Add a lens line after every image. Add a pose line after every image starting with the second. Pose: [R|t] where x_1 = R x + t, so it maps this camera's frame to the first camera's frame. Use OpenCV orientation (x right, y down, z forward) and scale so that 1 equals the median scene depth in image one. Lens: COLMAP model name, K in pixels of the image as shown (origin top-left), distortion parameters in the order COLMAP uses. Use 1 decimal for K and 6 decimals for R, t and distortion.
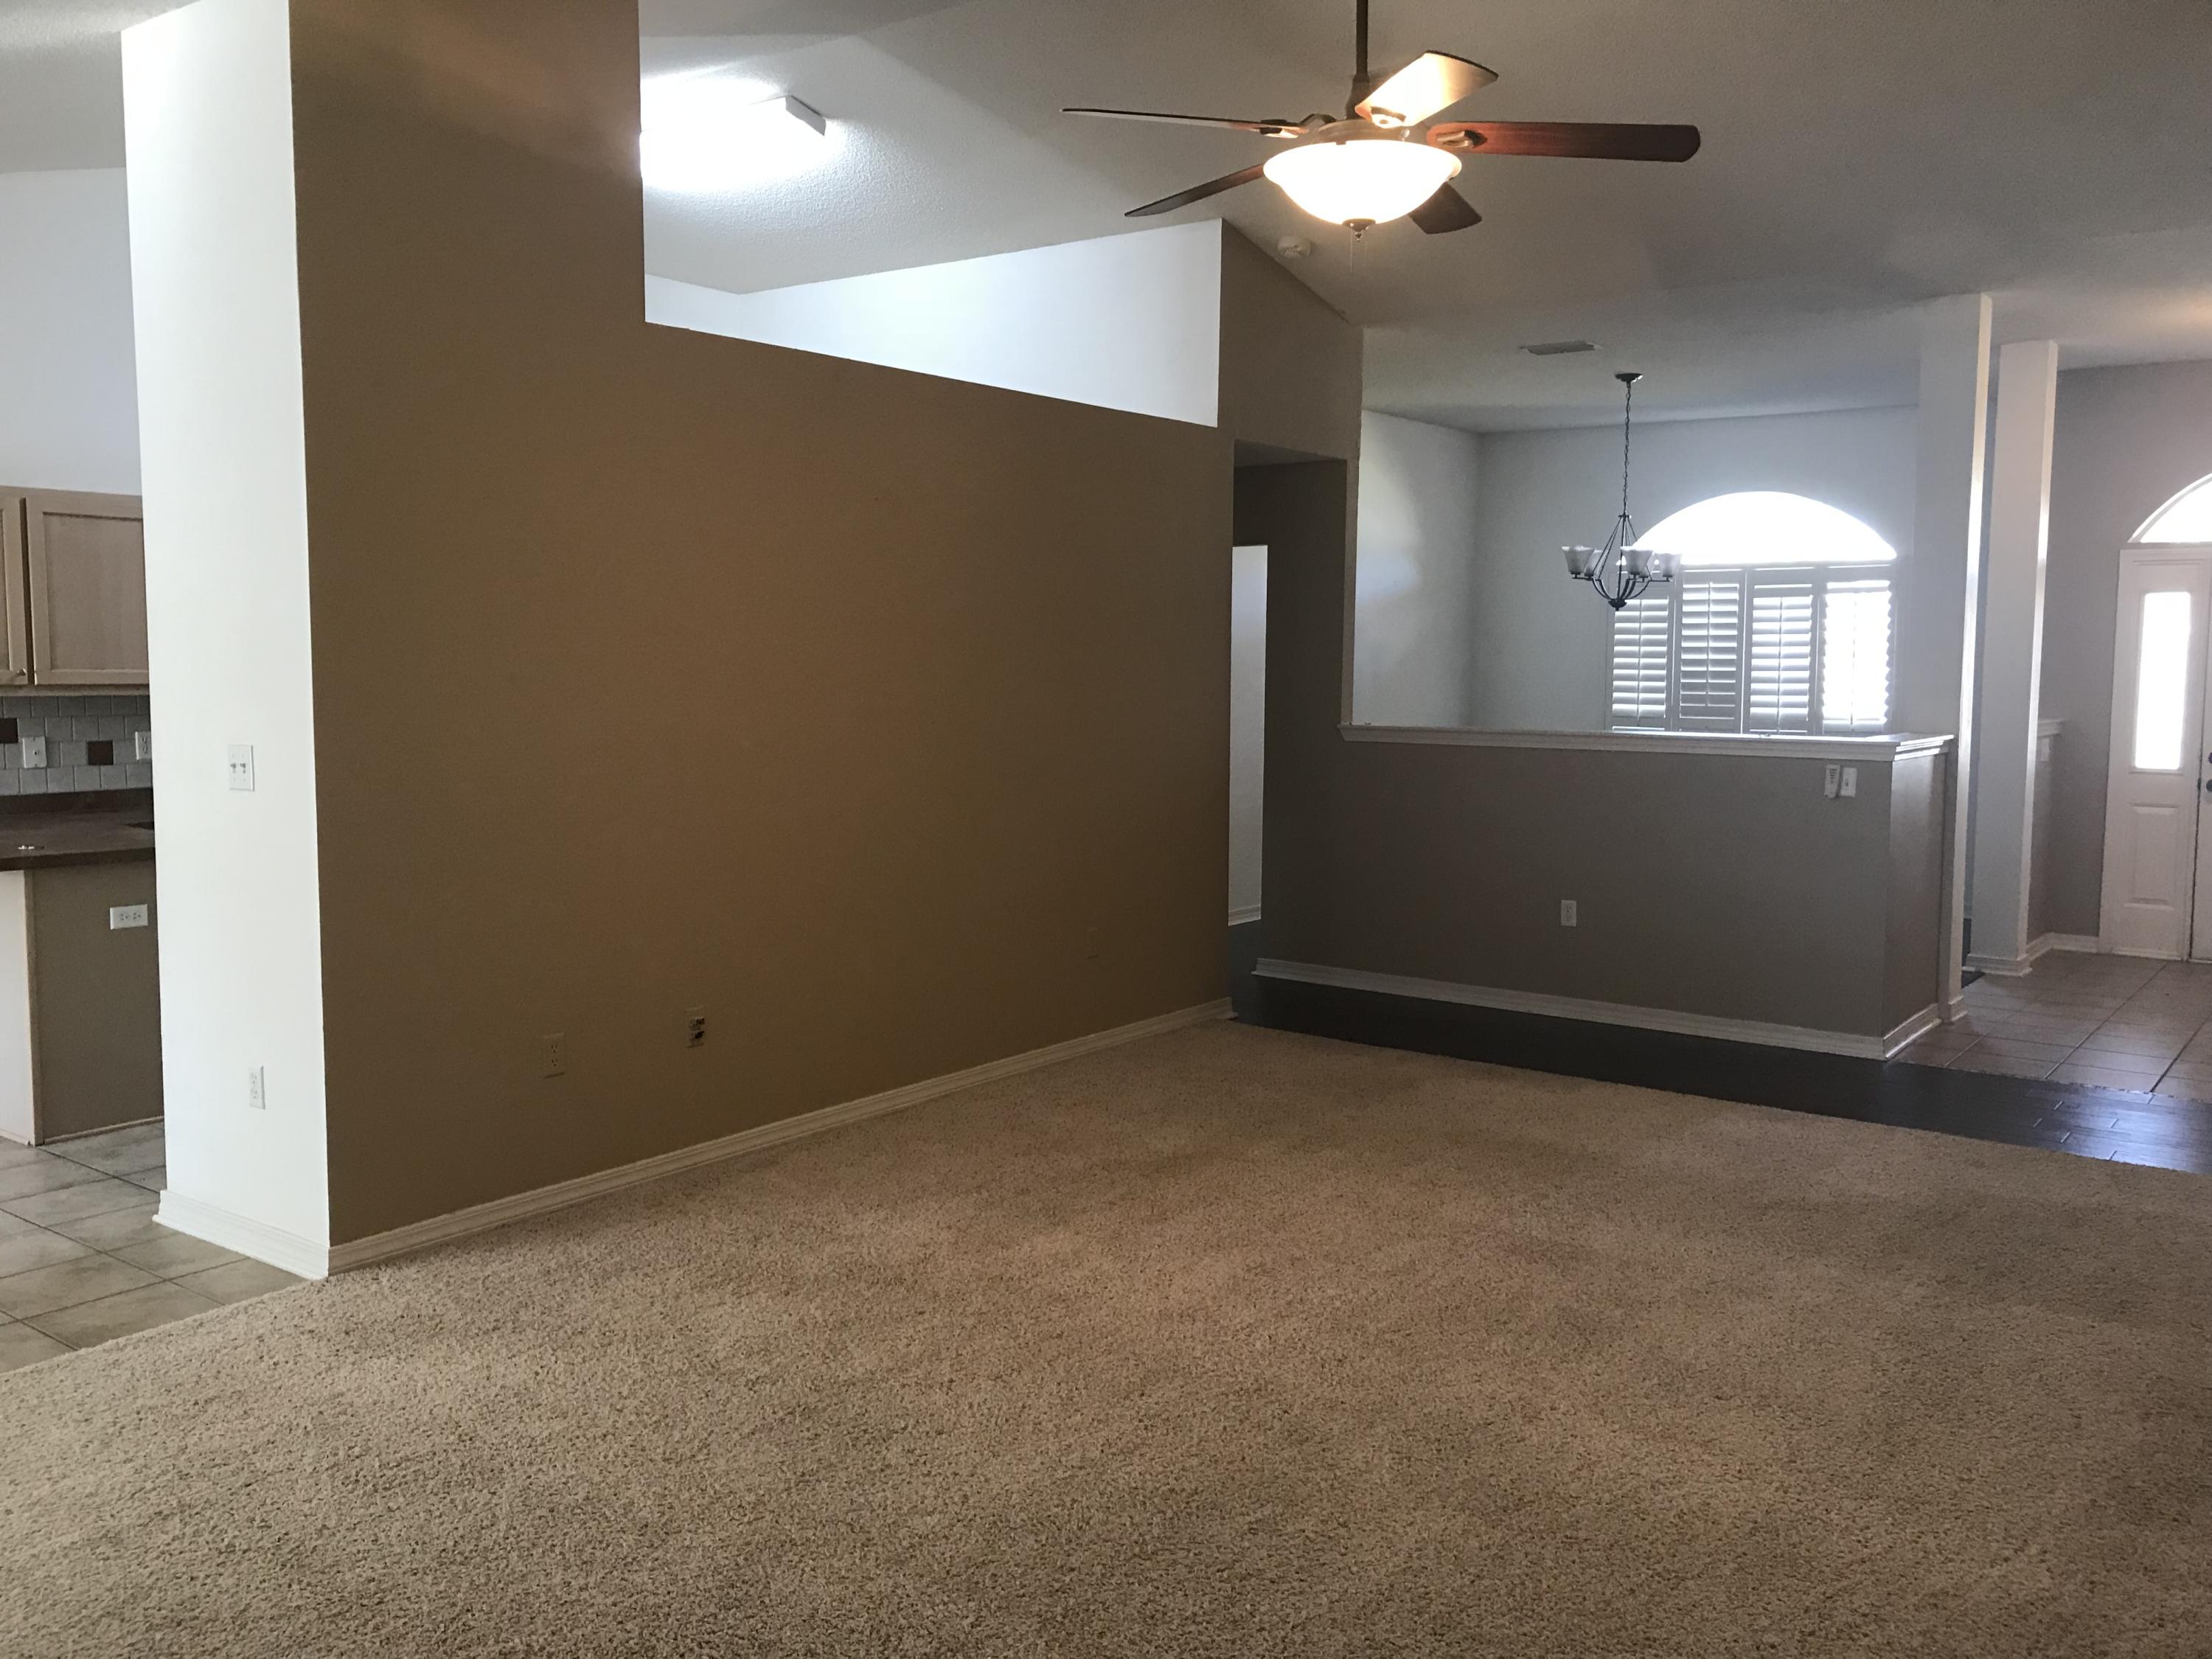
lens RADIAL K [[1806.2, 0, 1106.0], [0, 1806.2, 829.5], [0, 0, 1]] dist [0.006982, -0.000894]
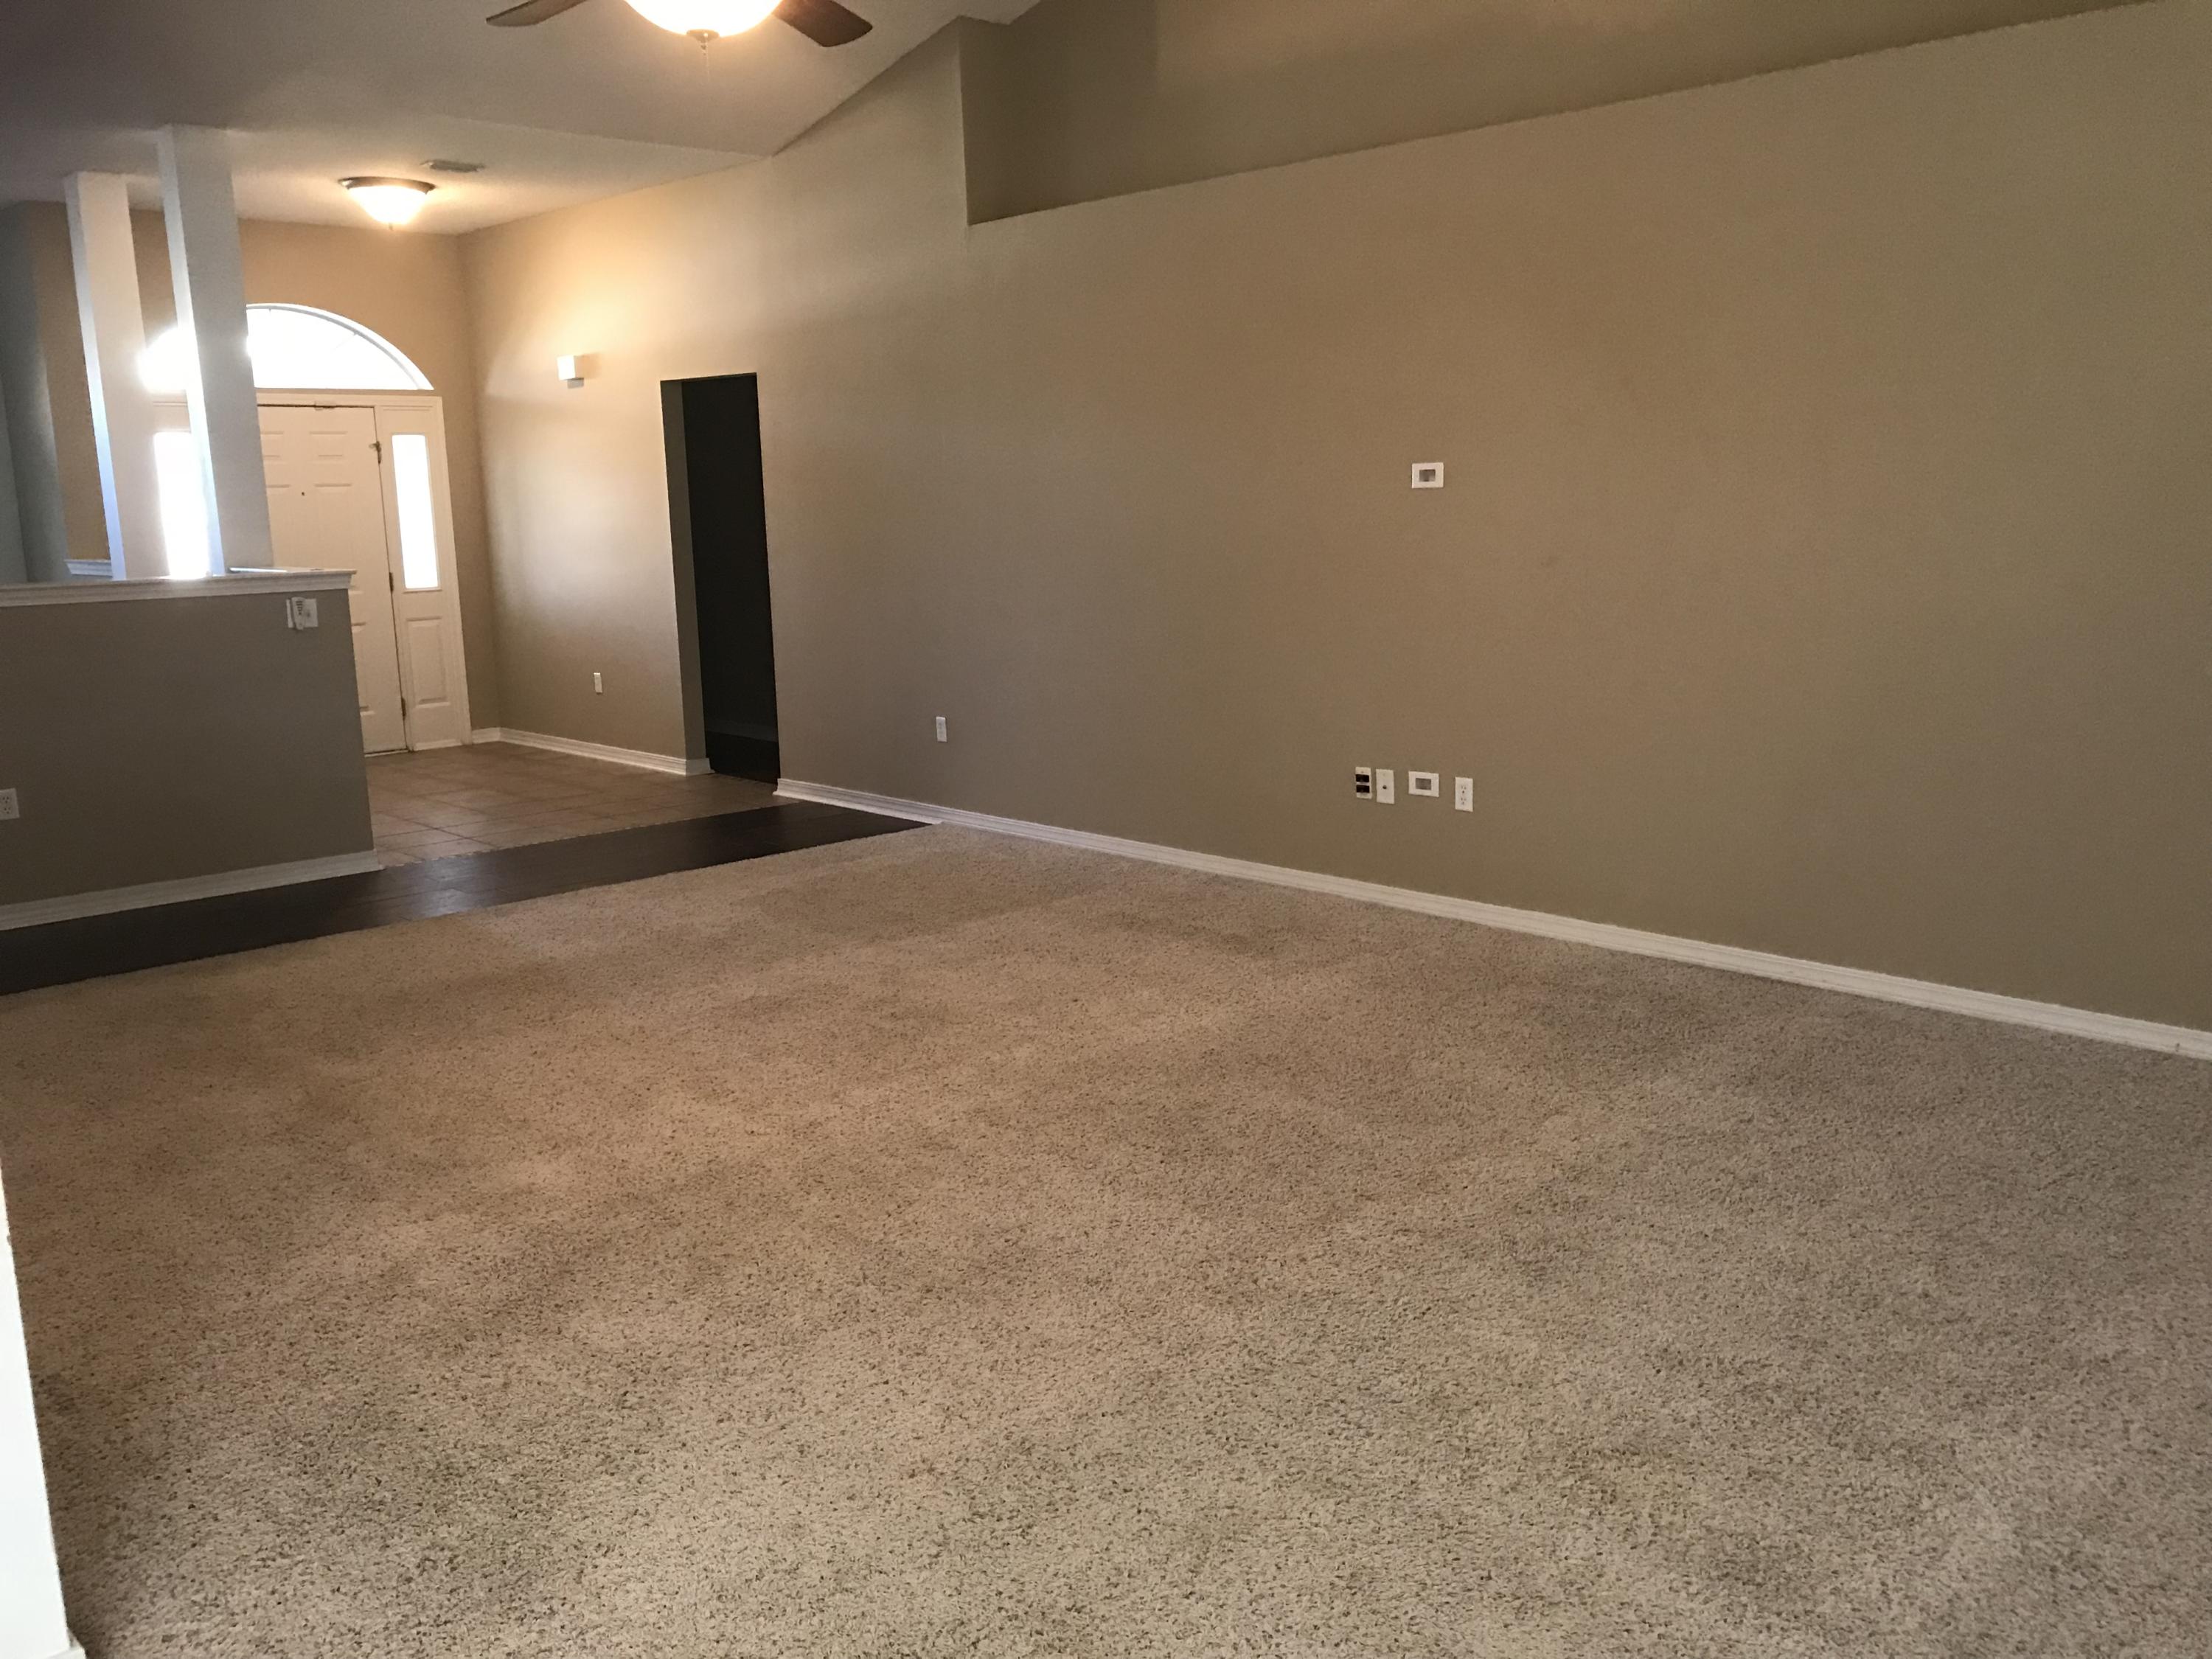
lens RADIAL K [[1821.0, 0, 1106.0], [0, 1821.0, 829.5], [0, 0, 1]] dist [0.046912, 0.001080]
pose [[0.170290, -0.196716, 0.965559, -0.823928], [0.123772, 0.976381, 0.177091, -0.053276], [-0.977590, 0.089353, 0.190616, 0.575331]]
